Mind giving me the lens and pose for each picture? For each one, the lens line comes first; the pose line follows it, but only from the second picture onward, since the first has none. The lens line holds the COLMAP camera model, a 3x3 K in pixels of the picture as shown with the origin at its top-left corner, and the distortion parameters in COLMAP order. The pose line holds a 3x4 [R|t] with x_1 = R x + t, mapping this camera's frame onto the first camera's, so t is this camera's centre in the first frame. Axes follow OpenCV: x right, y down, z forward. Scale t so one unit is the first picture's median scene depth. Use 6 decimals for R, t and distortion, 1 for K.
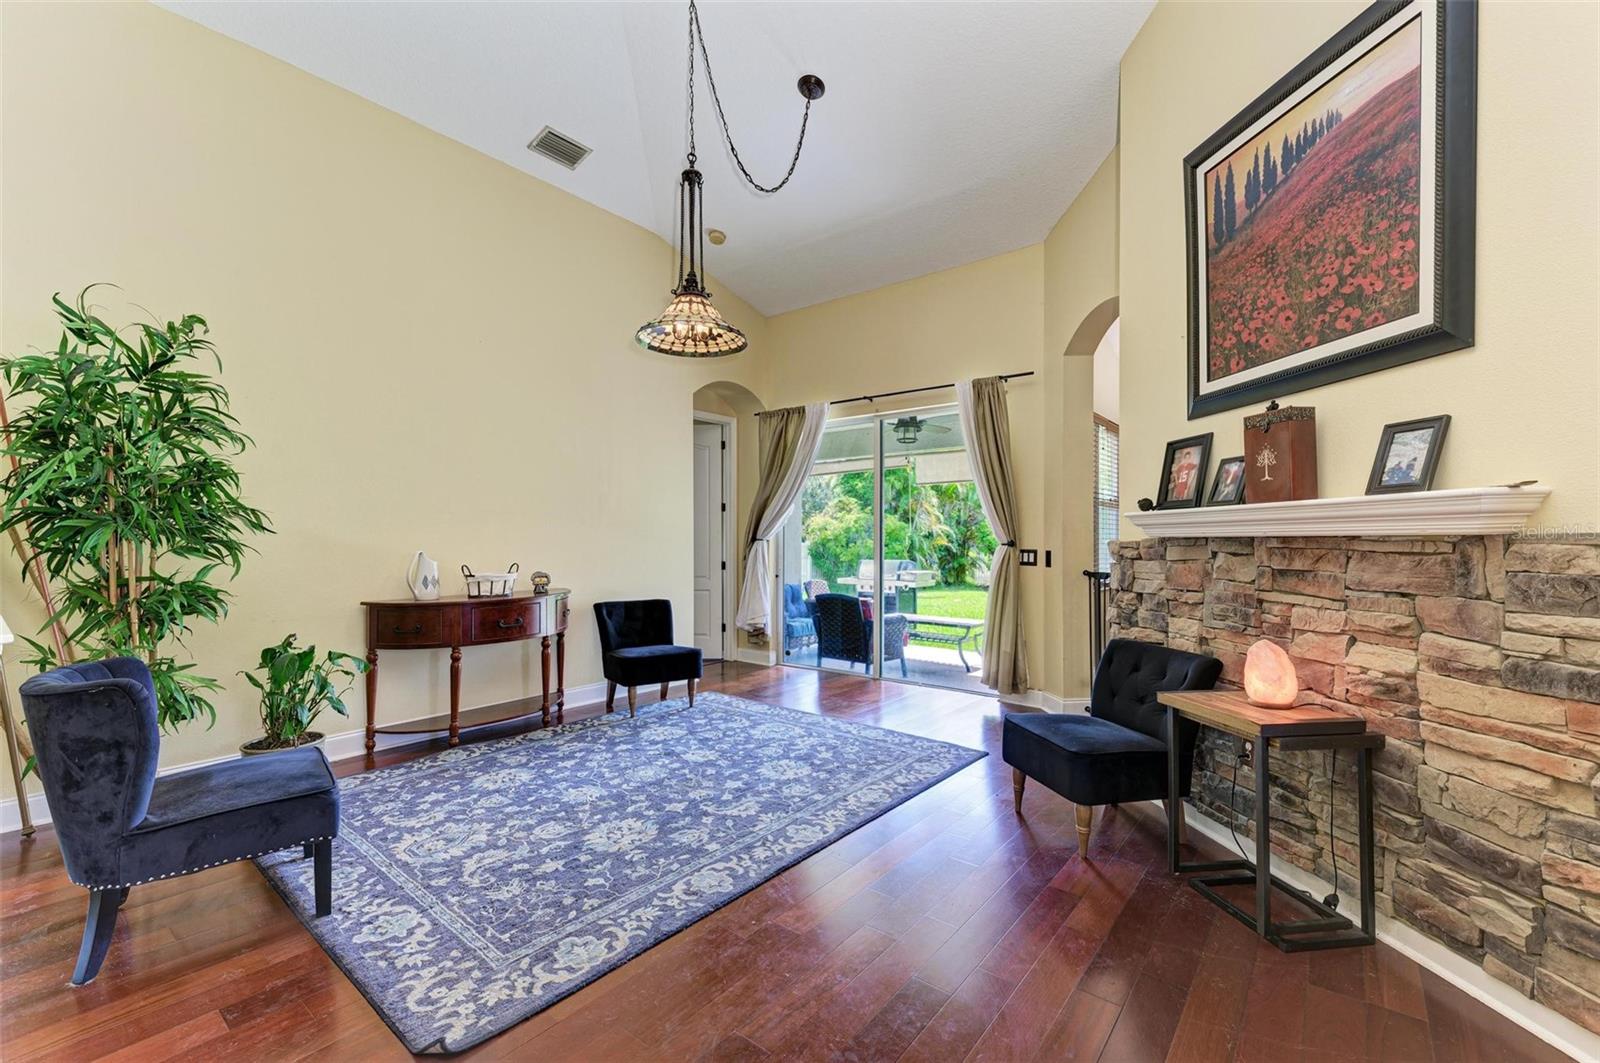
lens RADIAL K [[663.8, 0, 794.2], [0, 663.8, 536.2], [0, 0, 1]] dist [-0.000440, -0.000314]
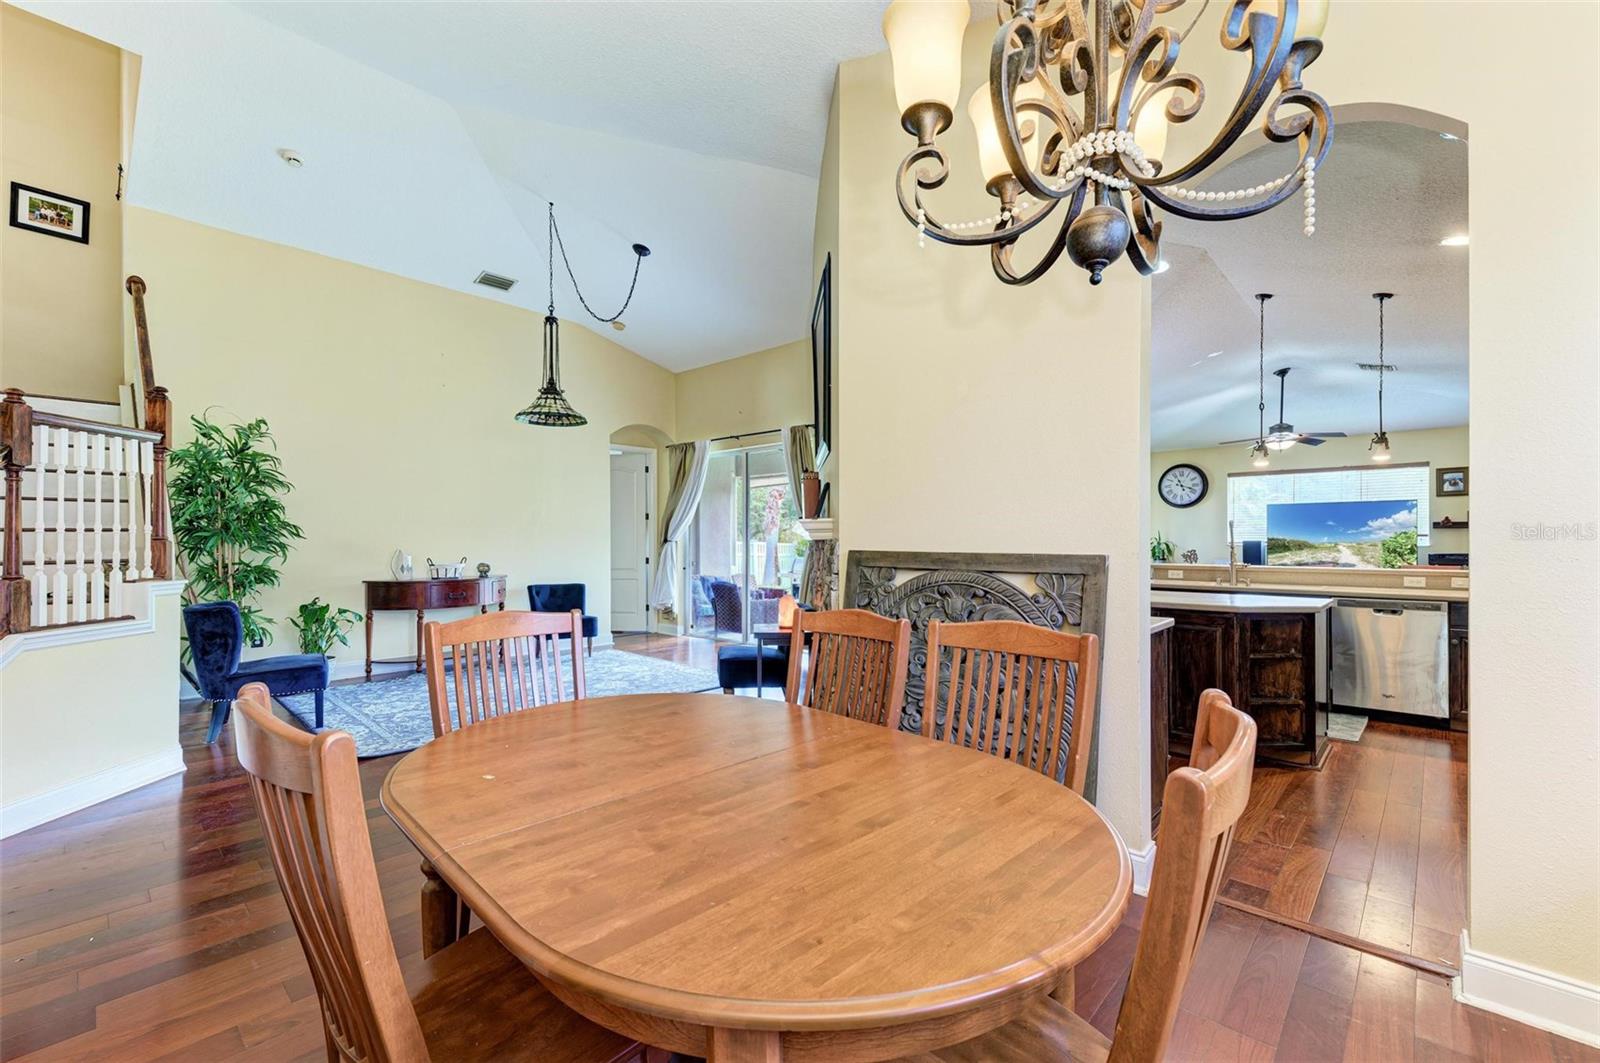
lens RADIAL K [[663.8, 0, 805.7], [0, 663.8, 532.9], [0, 0, 1]] dist [-0.000440, -0.000314]
pose [[0.997917, -0.004127, -0.064379, 0.516221], [0.003778, 0.999978, -0.005542, -0.003788], [0.064400, 0.005287, 0.997910, -0.529729]]
